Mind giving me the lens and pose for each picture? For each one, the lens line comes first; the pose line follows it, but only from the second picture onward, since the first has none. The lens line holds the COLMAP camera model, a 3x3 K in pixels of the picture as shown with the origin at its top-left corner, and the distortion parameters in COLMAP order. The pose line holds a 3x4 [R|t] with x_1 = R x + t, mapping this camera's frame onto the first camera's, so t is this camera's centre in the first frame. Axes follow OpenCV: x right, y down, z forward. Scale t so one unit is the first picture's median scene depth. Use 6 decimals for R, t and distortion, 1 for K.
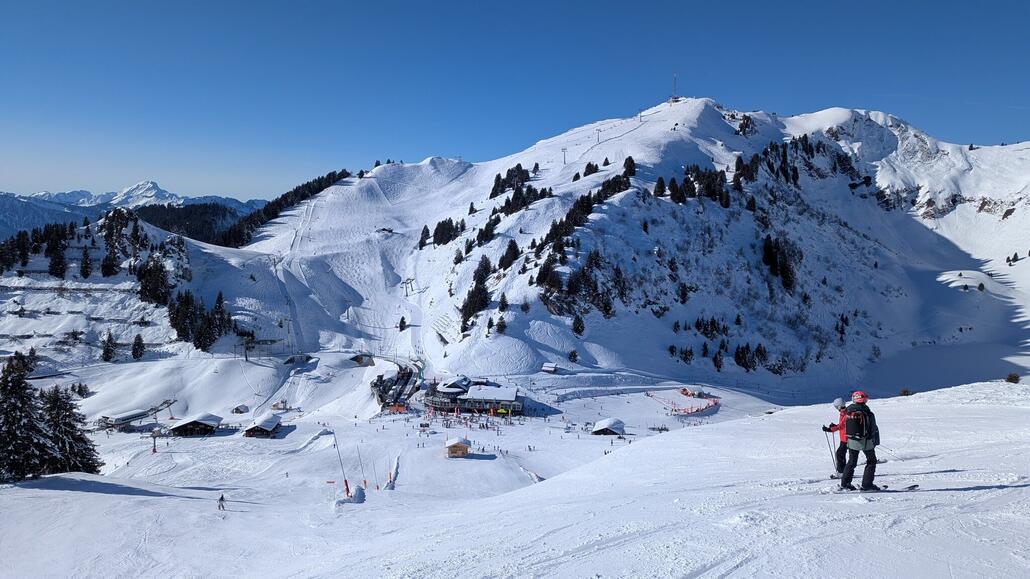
lens RADIAL K [[722.3, 0, 515.5], [0, 722.3, 289.3], [0, 0, 1]] dist [0.037300, -0.001749]
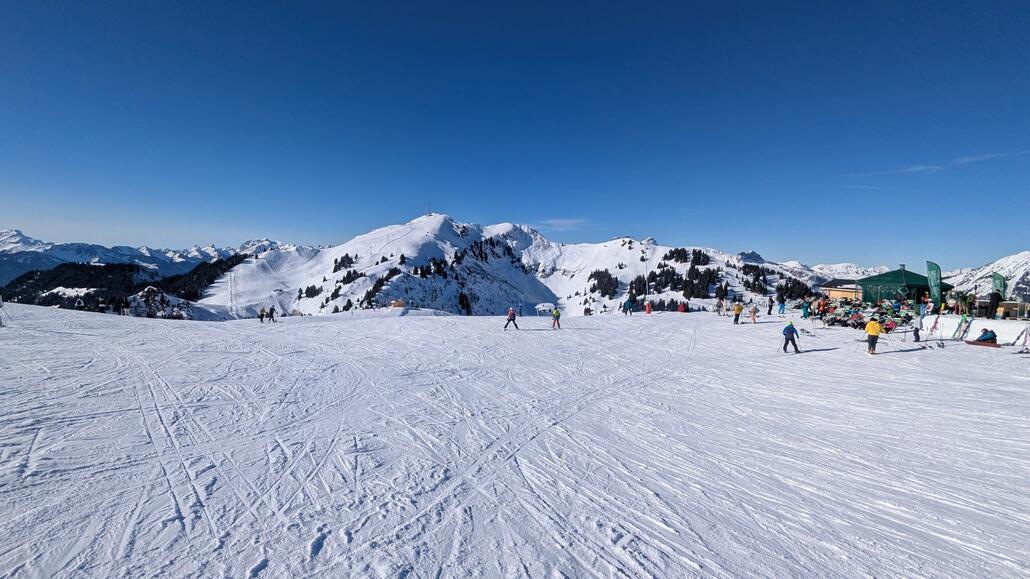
lens RADIAL K [[477.9, 0, 514.9], [0, 477.9, 292.1], [0, 0, 1]] dist [-0.004657, -0.001984]
pose [[0.936069, -0.013653, 0.351552, -0.027737], [0.025304, 0.999271, -0.028569, -0.019436], [-0.350905, 0.035639, 0.935732, -0.401538]]
